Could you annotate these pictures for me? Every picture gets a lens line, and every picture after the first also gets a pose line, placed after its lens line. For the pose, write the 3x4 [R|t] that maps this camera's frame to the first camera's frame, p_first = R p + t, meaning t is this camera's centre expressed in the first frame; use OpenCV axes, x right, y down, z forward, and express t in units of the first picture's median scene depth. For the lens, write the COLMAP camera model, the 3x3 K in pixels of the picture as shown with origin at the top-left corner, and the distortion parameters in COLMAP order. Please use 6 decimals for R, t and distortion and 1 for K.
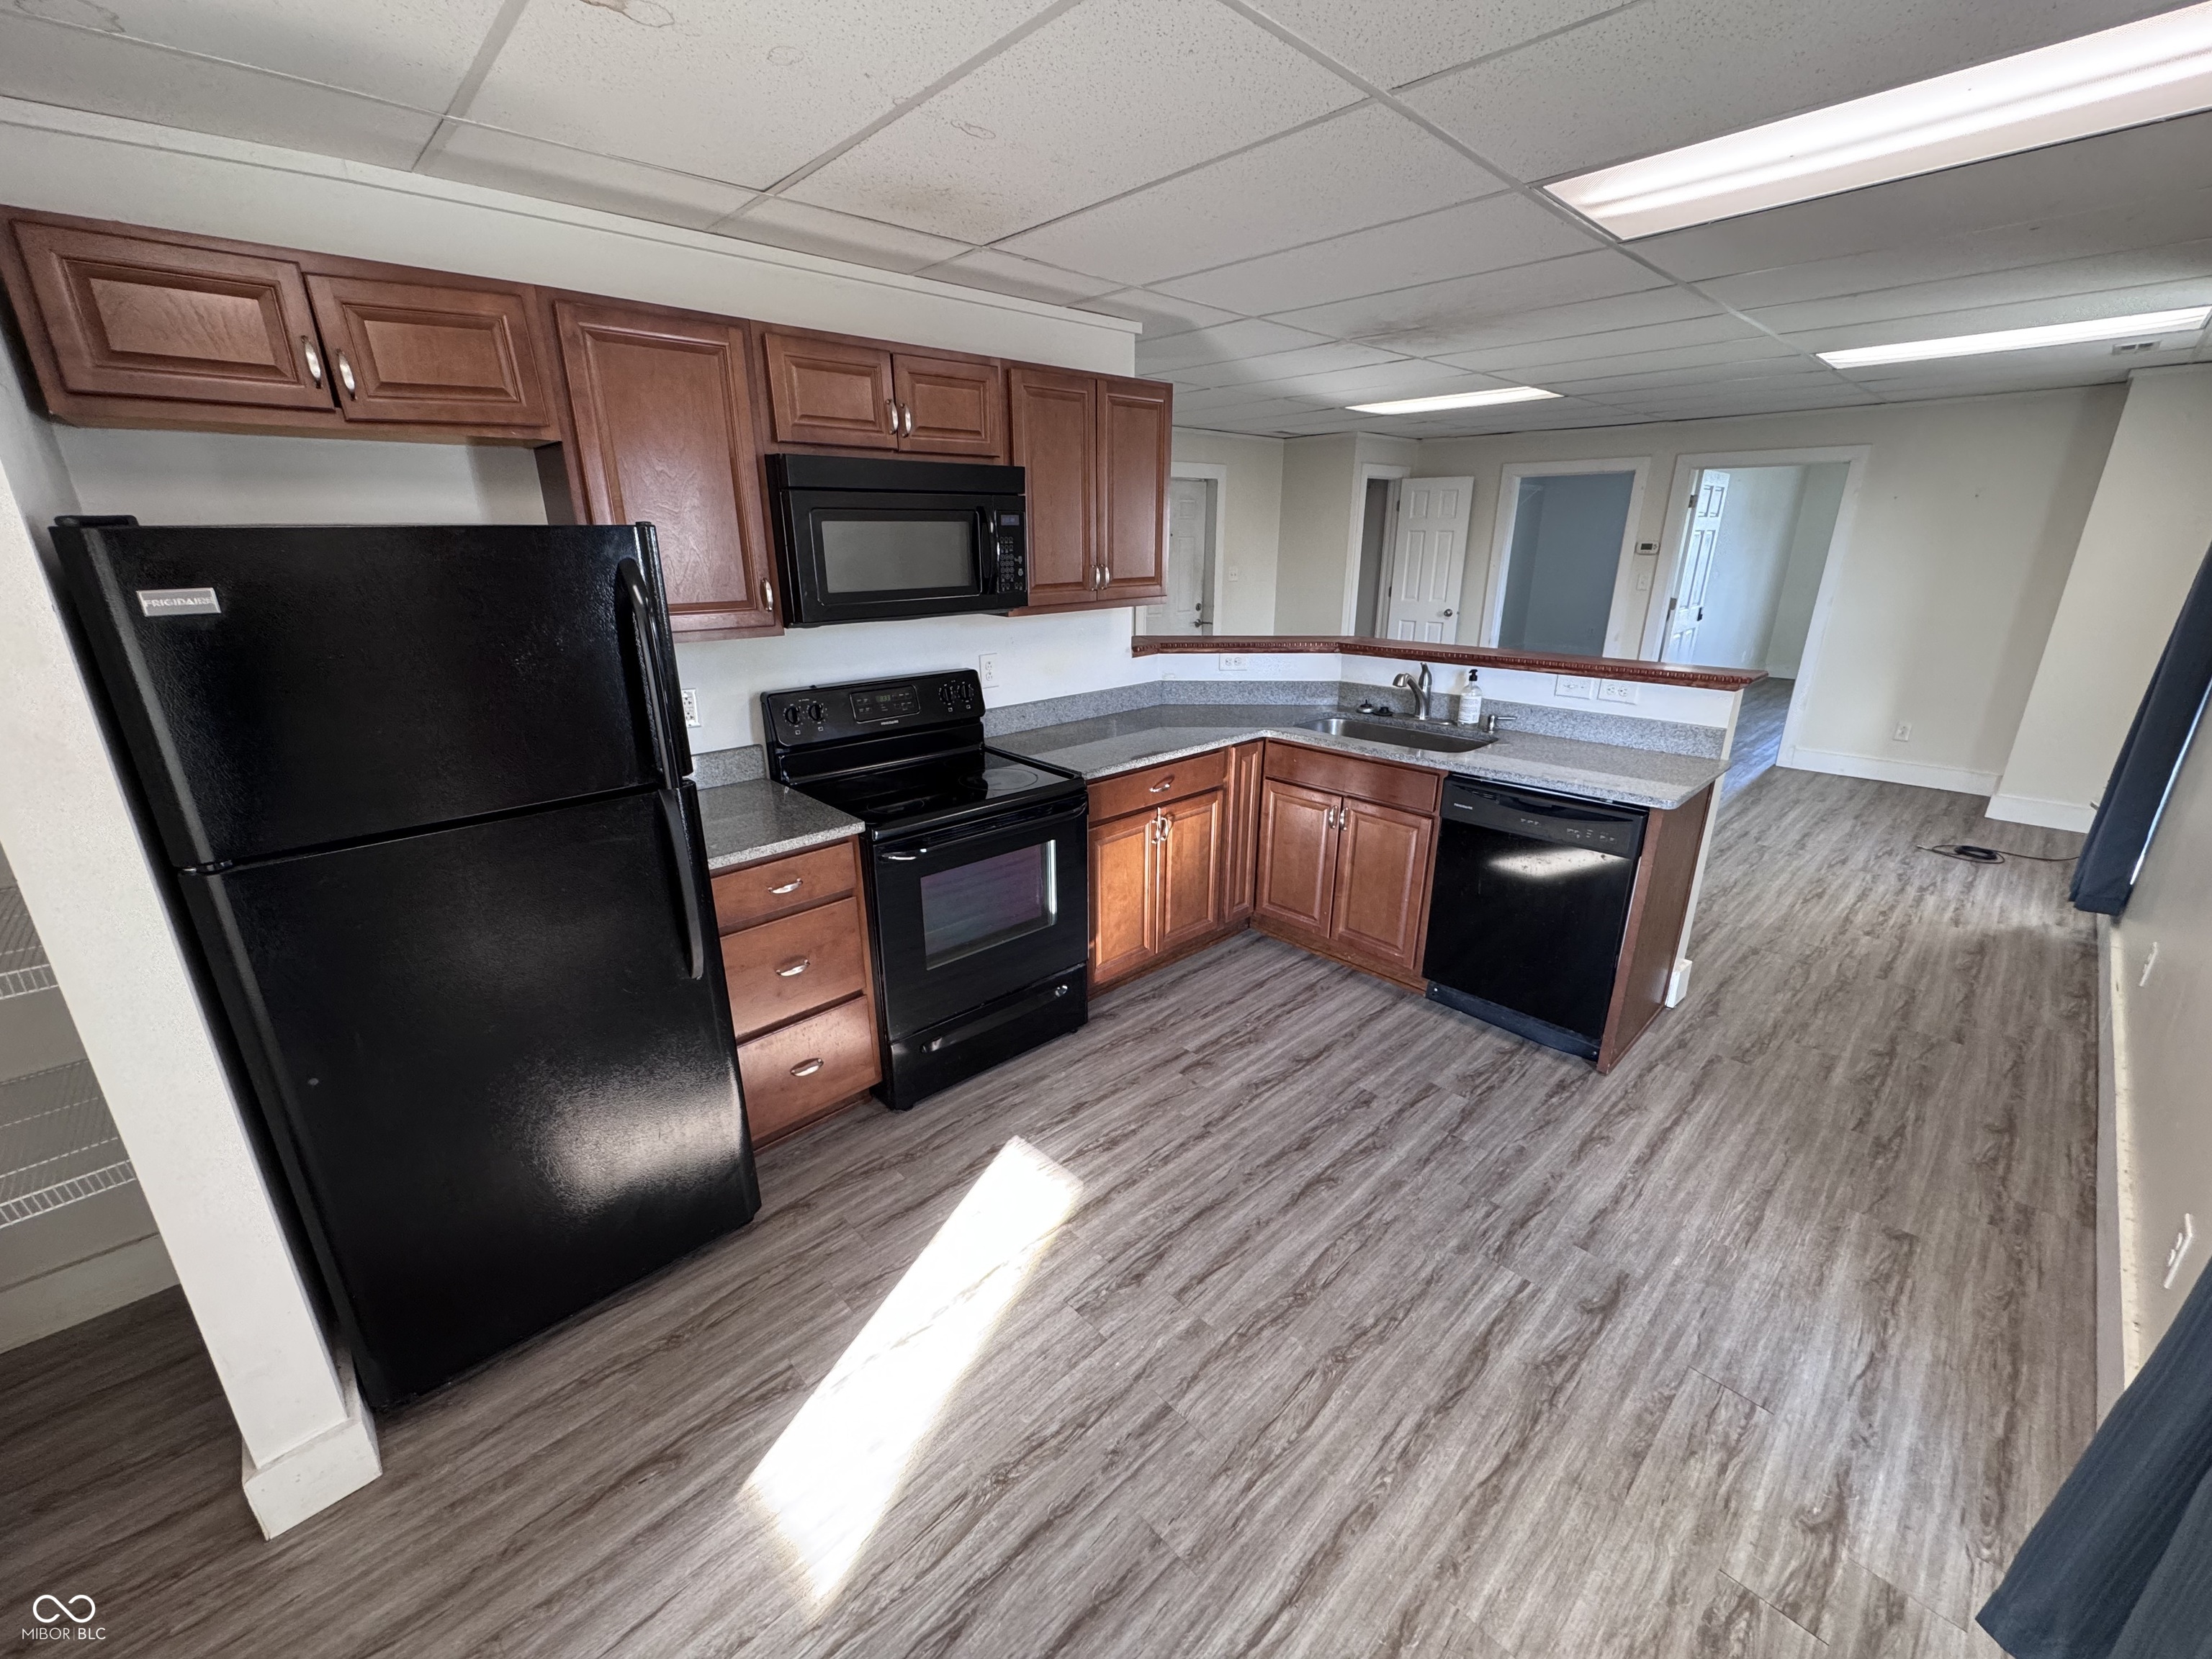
lens RADIAL K [[881.6, 0, 1106.6], [0, 881.6, 829.7], [0, 0, 1]] dist [-0.003137, 0.000338]
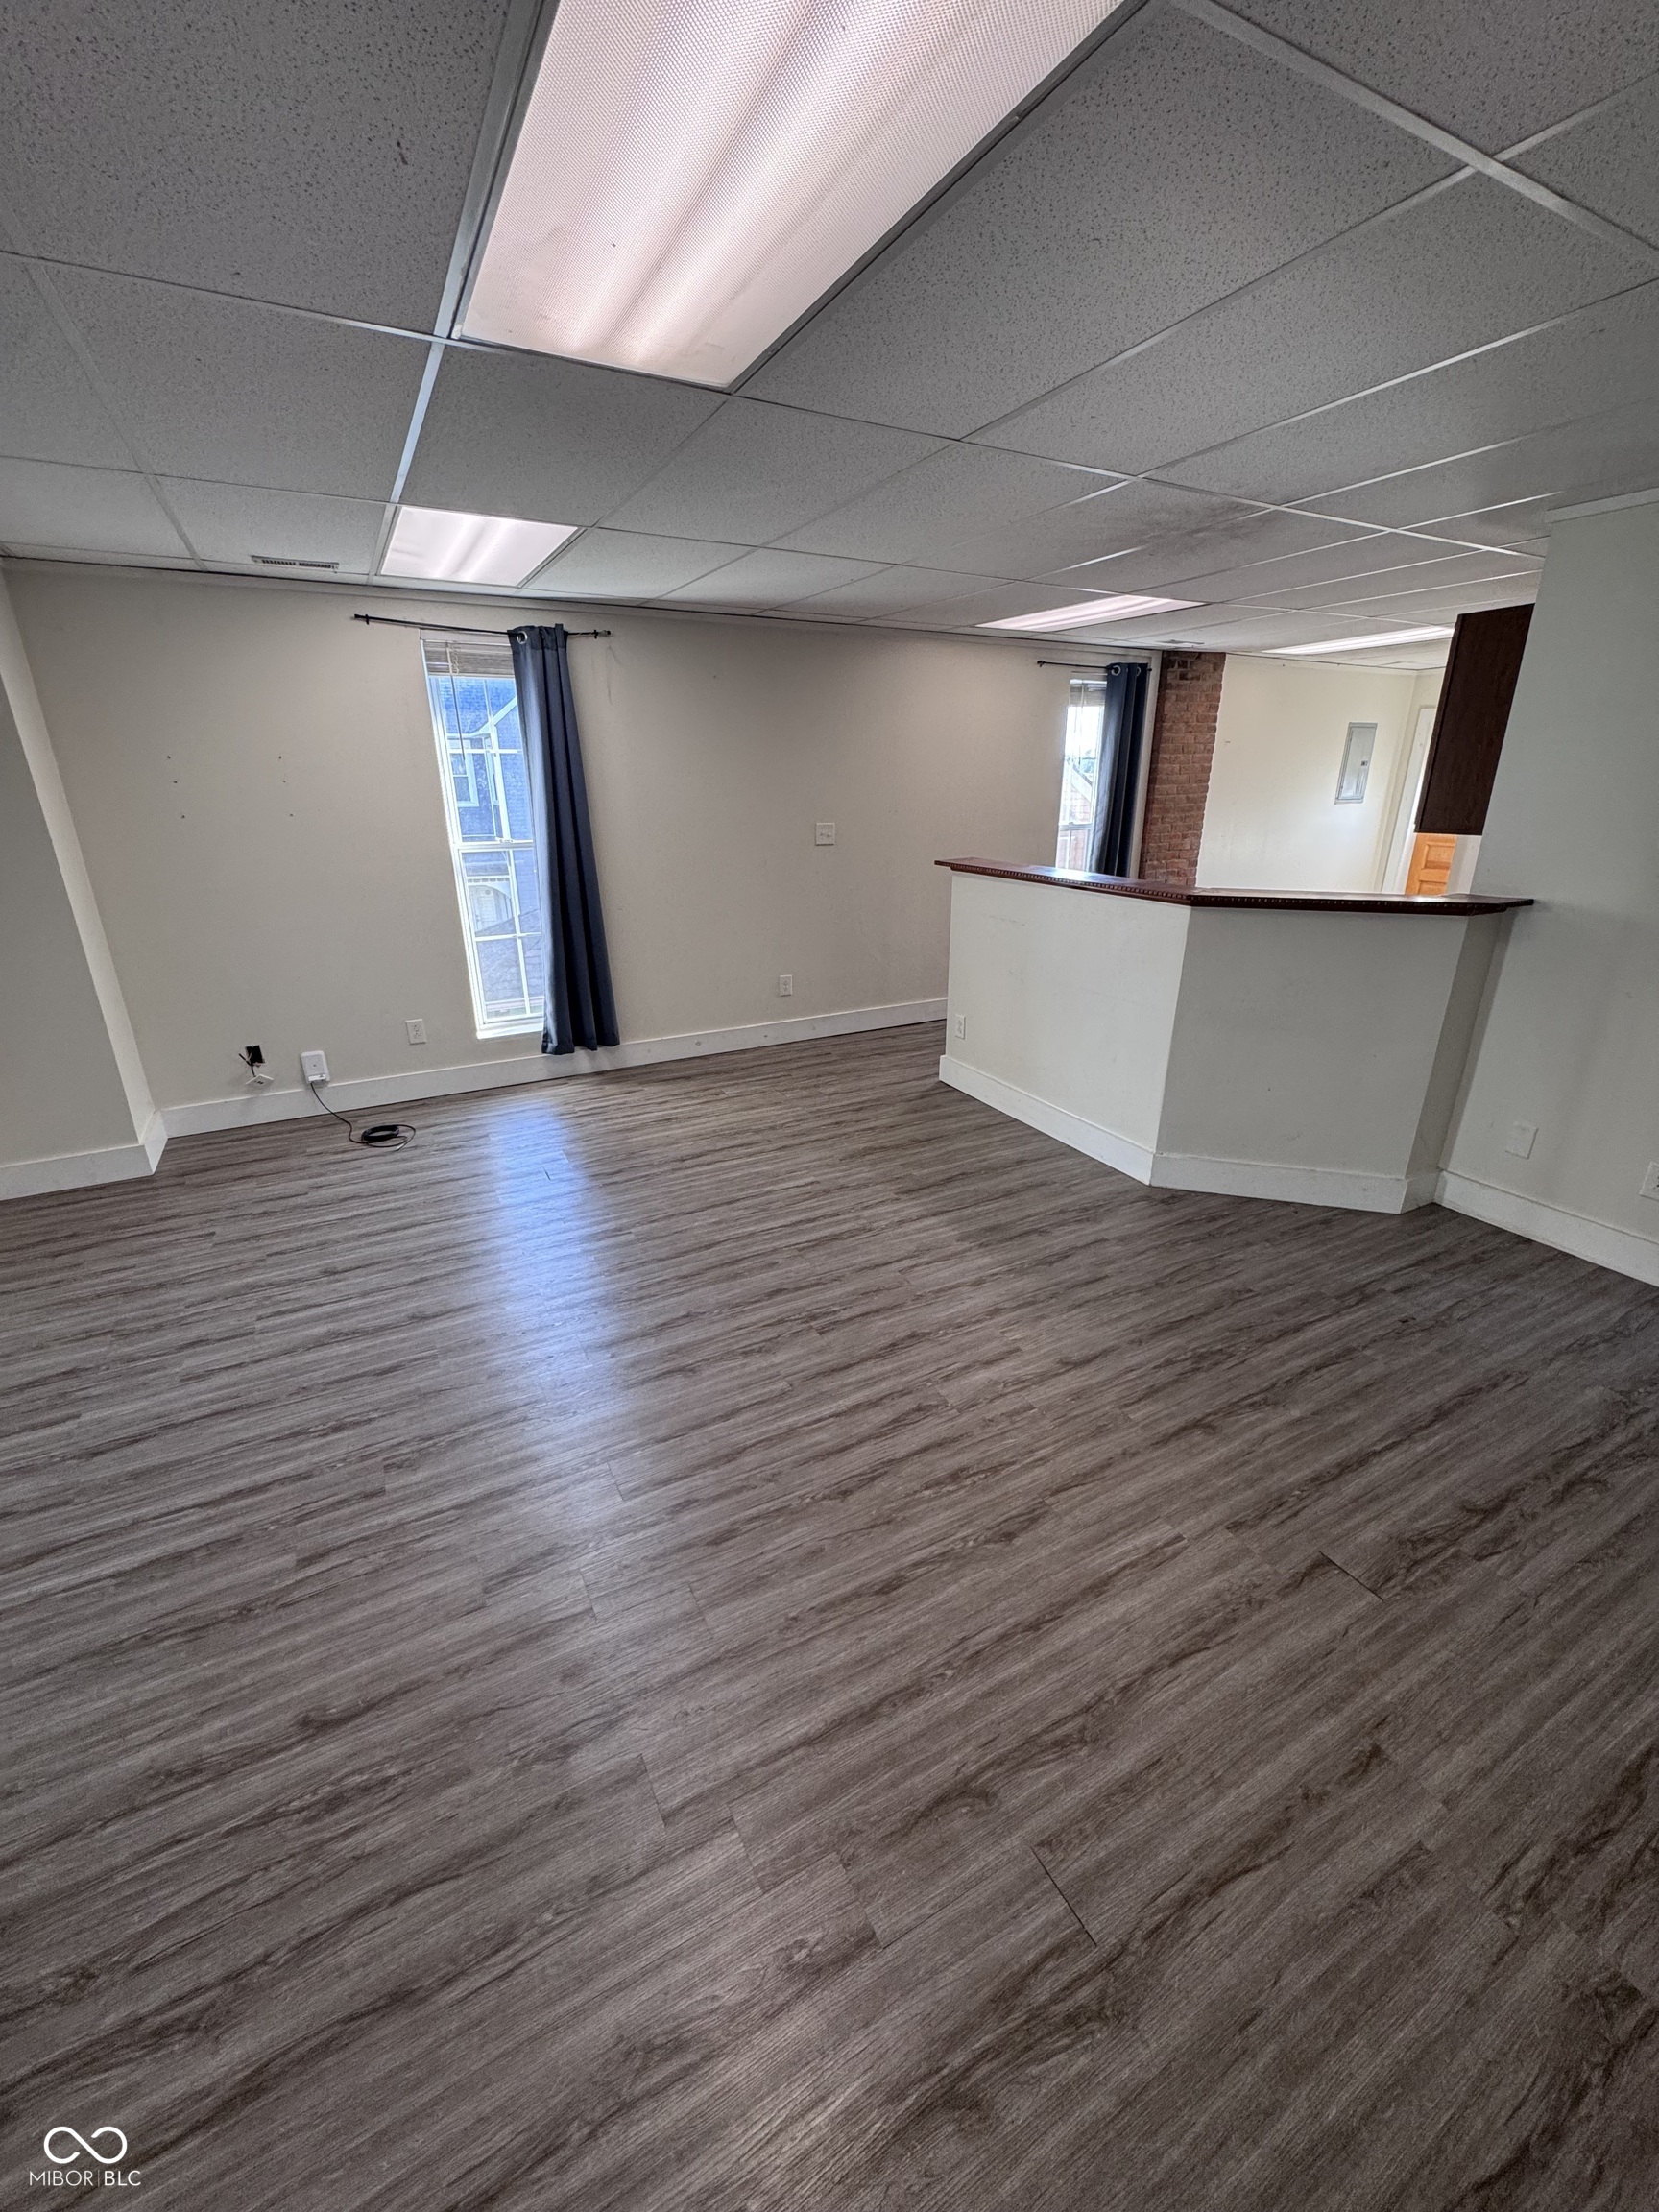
lens RADIAL K [[881.6, 0, 827.7], [0, 881.6, 1105.2], [0, 0, 1]] dist [-0.003137, 0.000338]
pose [[-0.964672, -0.083438, 0.249892, 0.711441], [0.093268, 0.778935, 0.620130, -1.131312], [-0.246392, 0.621529, -0.743635, 3.393951]]
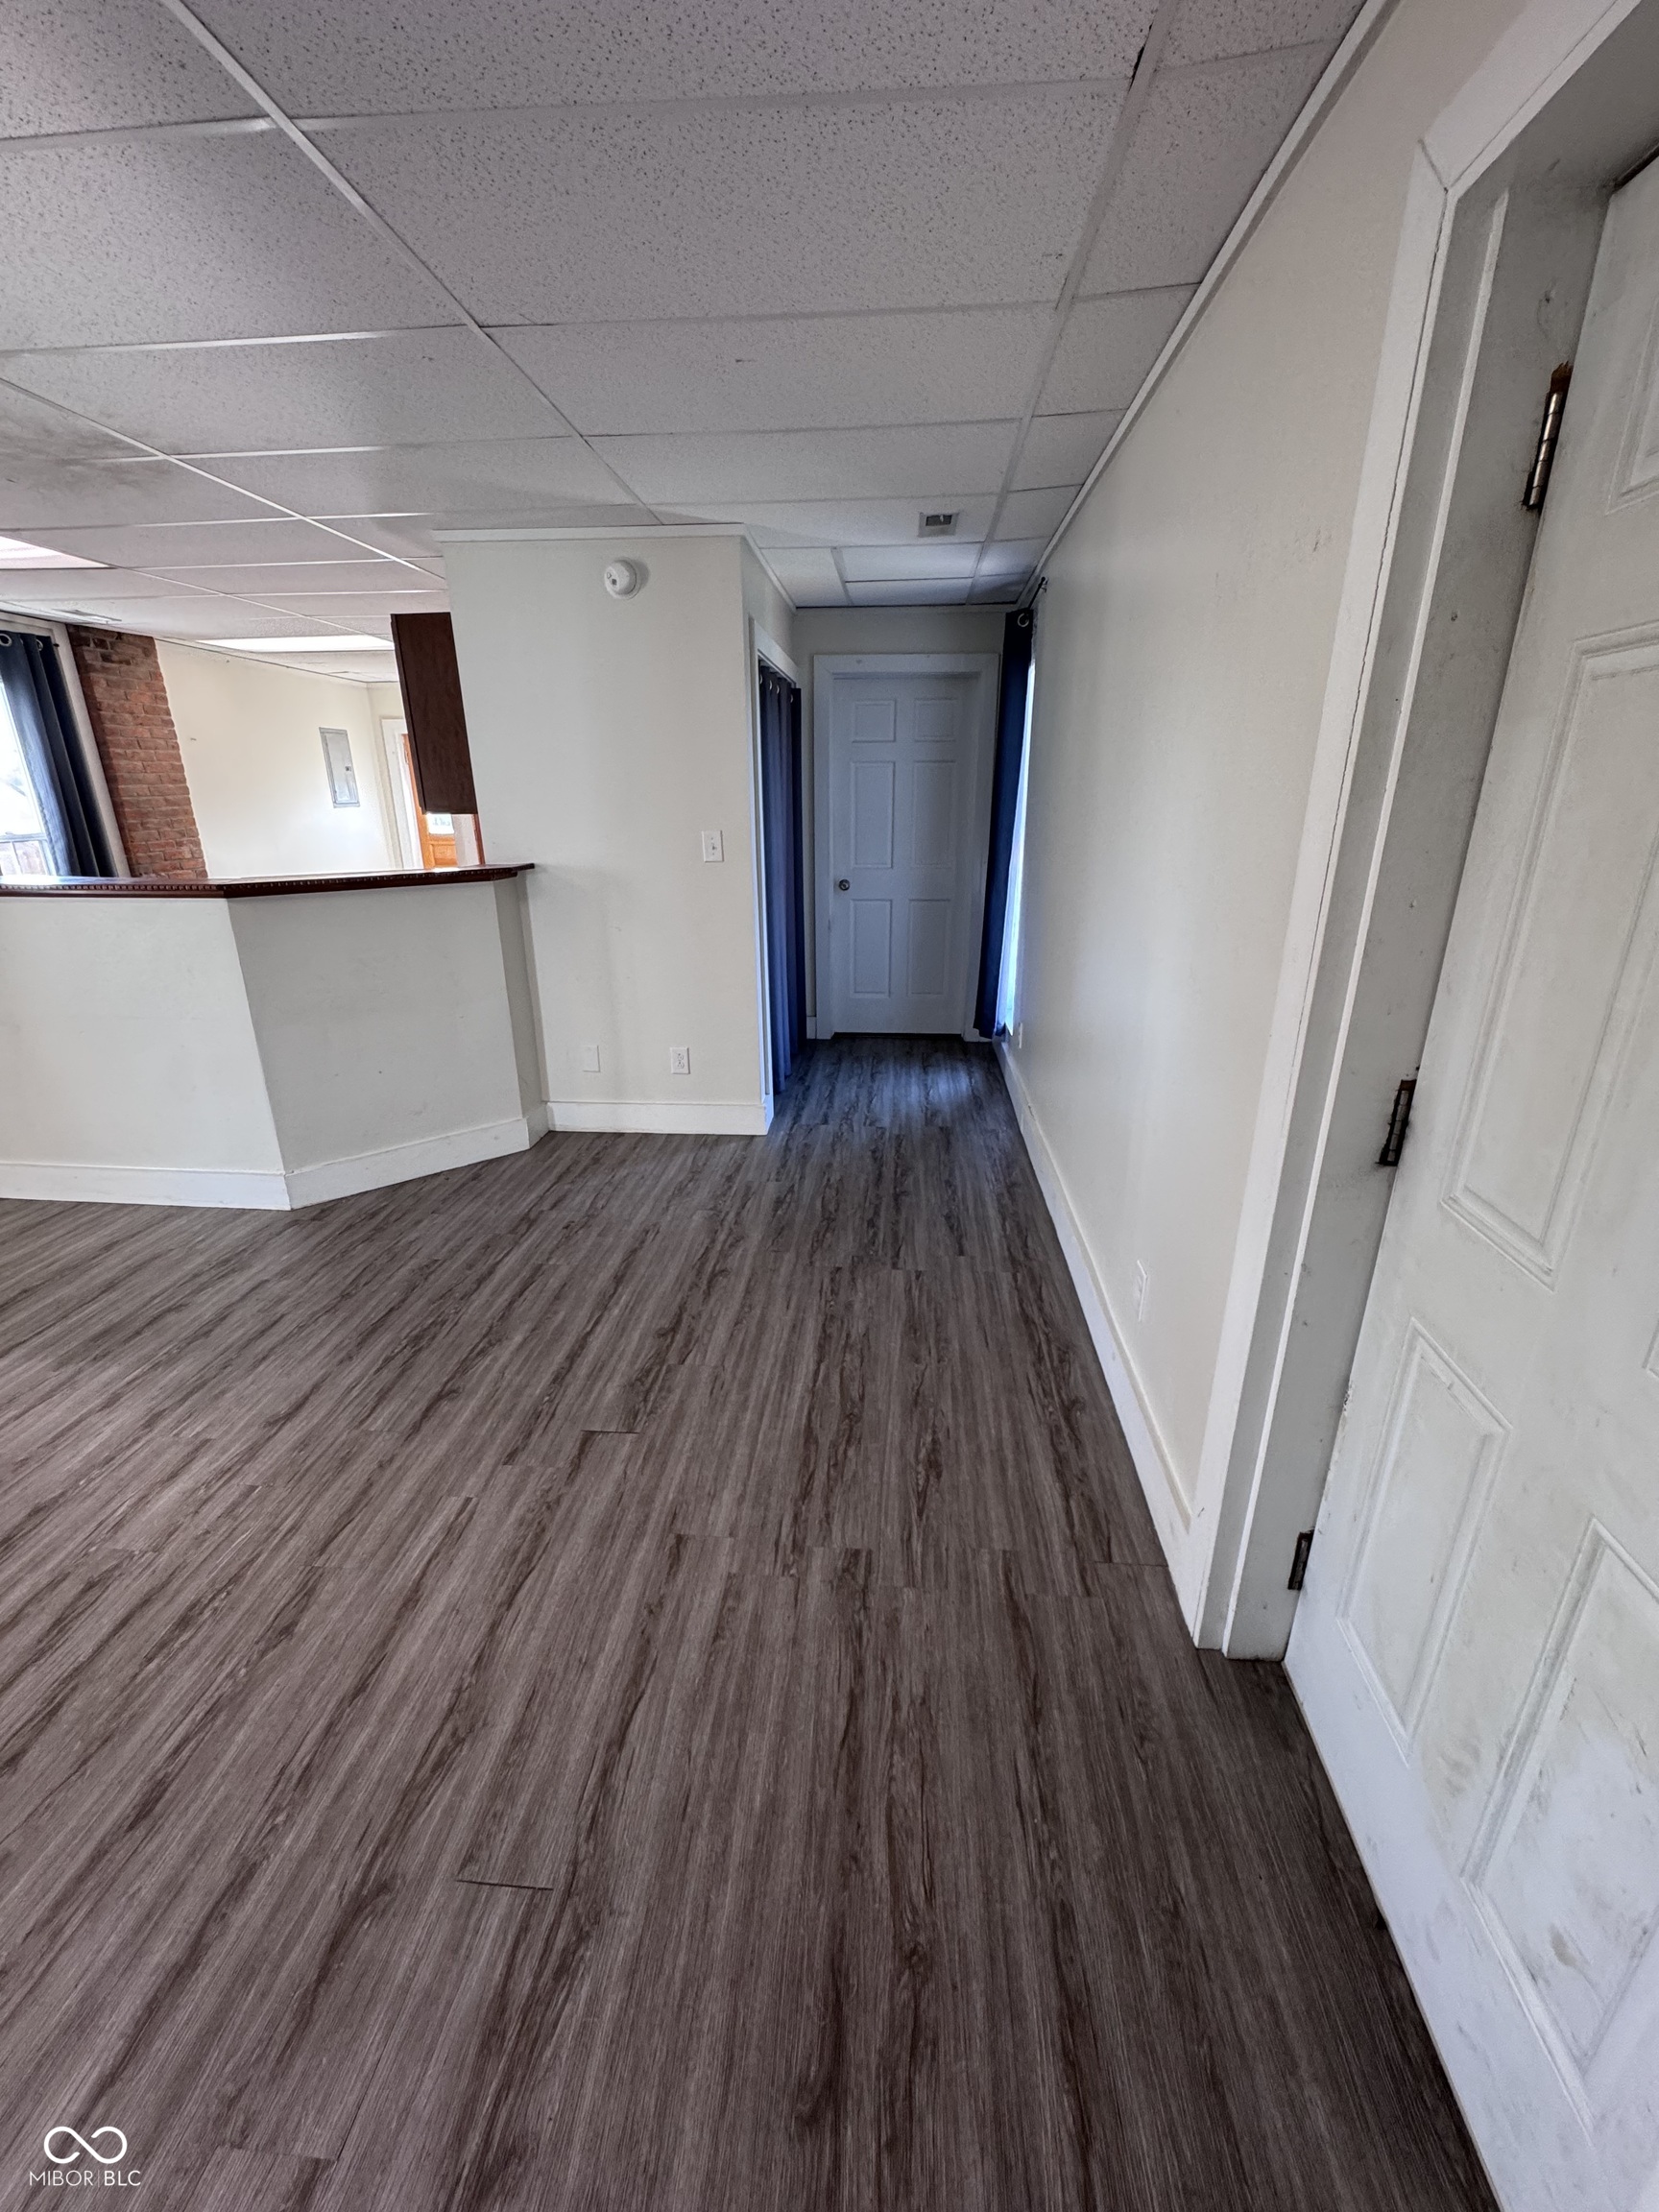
lens RADIAL K [[881.6, 0, 827.8], [0, 881.6, 1104.4], [0, 0, 1]] dist [-0.003137, 0.000338]
pose [[-0.747110, 0.226905, -0.624773, 0.739229], [-0.210068, 0.811158, 0.545798, -1.084416], [0.630634, 0.539015, -0.558358, 3.414056]]
